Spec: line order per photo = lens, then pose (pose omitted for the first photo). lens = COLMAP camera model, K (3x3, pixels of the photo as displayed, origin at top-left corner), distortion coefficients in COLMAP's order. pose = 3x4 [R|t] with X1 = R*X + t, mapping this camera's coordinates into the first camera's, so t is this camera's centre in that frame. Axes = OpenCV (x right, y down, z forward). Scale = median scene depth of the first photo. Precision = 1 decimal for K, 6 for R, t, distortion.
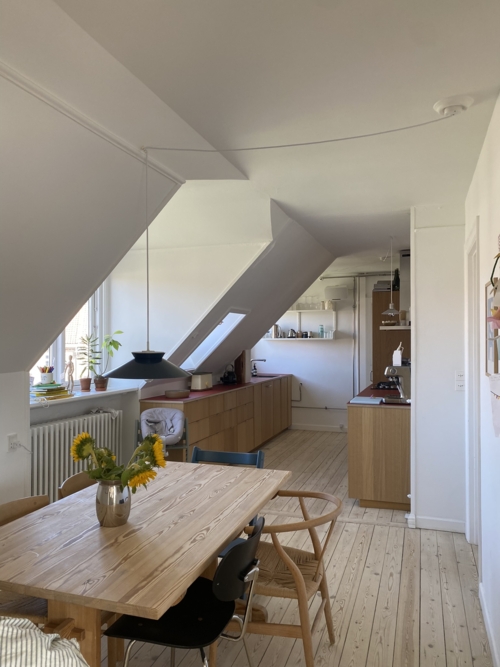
lens RADIAL K [[510.9, 0, 249.5], [0, 510.9, 335.0], [0, 0, 1]] dist [0.012584, -0.029507]
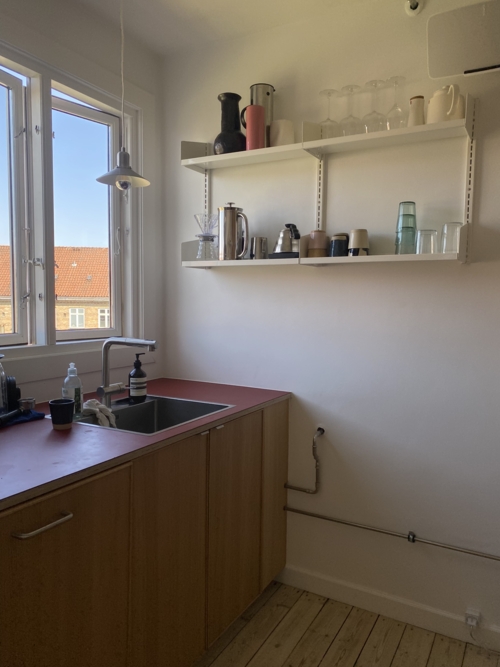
lens RADIAL K [[510.9, 0, 253.1], [0, 510.9, 332.6], [0, 0, 1]] dist [0.012584, -0.029507]
pose [[0.983833, 0.031360, -0.176322, 0.111554], [-0.015593, 0.995810, 0.090105, 0.020190], [0.178409, -0.085899, 0.980200, 0.734068]]
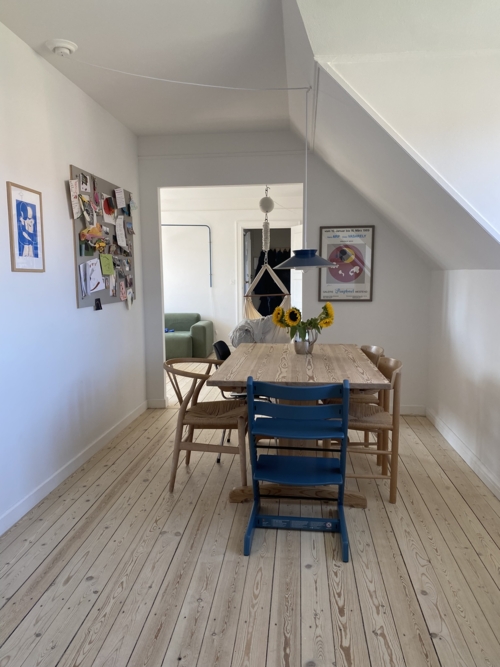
lens RADIAL K [[510.9, 0, 251.2], [0, 510.9, 339.7], [0, 0, 1]] dist [0.012584, -0.029507]
pose [[-0.973257, 0.040495, -0.226123, 0.235419], [0.014524, 0.993218, 0.115354, 0.104752], [0.229261, 0.108985, -0.967244, 2.160432]]
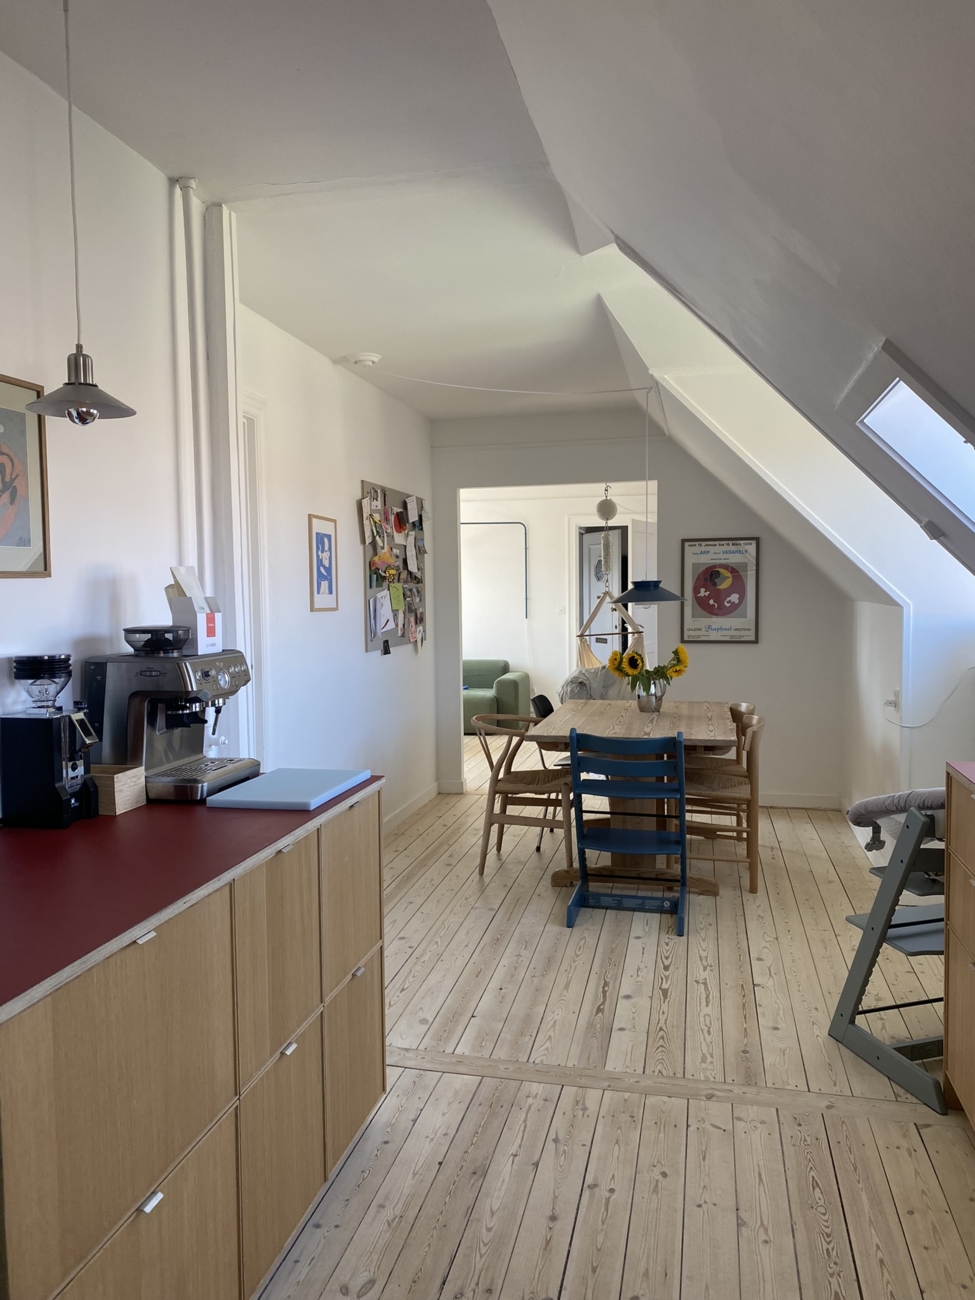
lens RADIAL K [[995.7, 0, 477.1], [0, 995.7, 643.5], [0, 0, 1]] dist [0.012584, -0.029507]
pose [[-0.994113, 0.023756, -0.105715, 0.361189], [0.019304, 0.998891, 0.042937, 0.065009], [0.106618, 0.040644, -0.993469, 2.888246]]
